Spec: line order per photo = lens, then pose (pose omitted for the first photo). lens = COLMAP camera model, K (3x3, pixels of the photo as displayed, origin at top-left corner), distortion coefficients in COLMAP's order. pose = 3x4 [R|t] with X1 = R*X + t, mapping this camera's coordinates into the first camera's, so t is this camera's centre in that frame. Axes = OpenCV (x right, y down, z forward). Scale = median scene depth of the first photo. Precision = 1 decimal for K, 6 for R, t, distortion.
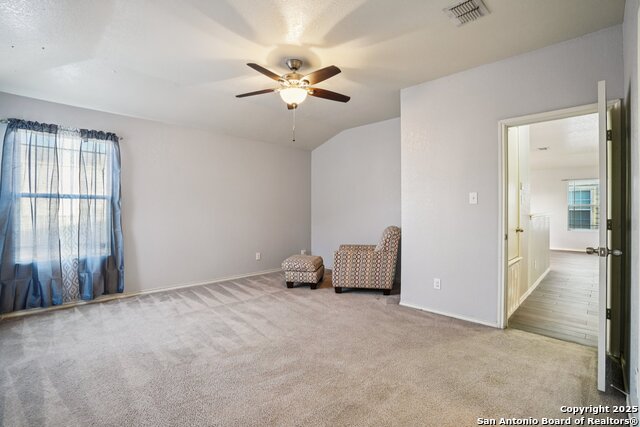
lens RADIAL K [[295.2, 0, 319.8], [0, 295.2, 211.7], [0, 0, 1]] dist [-0.053716, 0.017602]
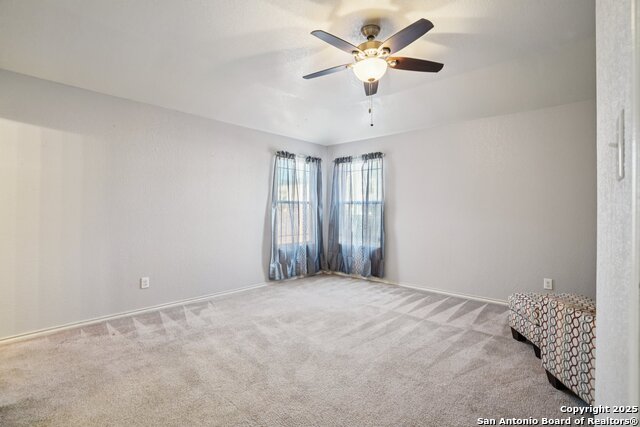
lens RADIAL K [[295.2, 0, 321.4], [0, 295.2, 212.7], [0, 0, 1]] dist [-0.053716, 0.017602]
pose [[0.057121, 0.000690, -0.998367, 0.583347], [-0.011173, 0.999938, 0.000052, 0.000829], [0.998305, 0.011152, 0.057125, 0.686793]]
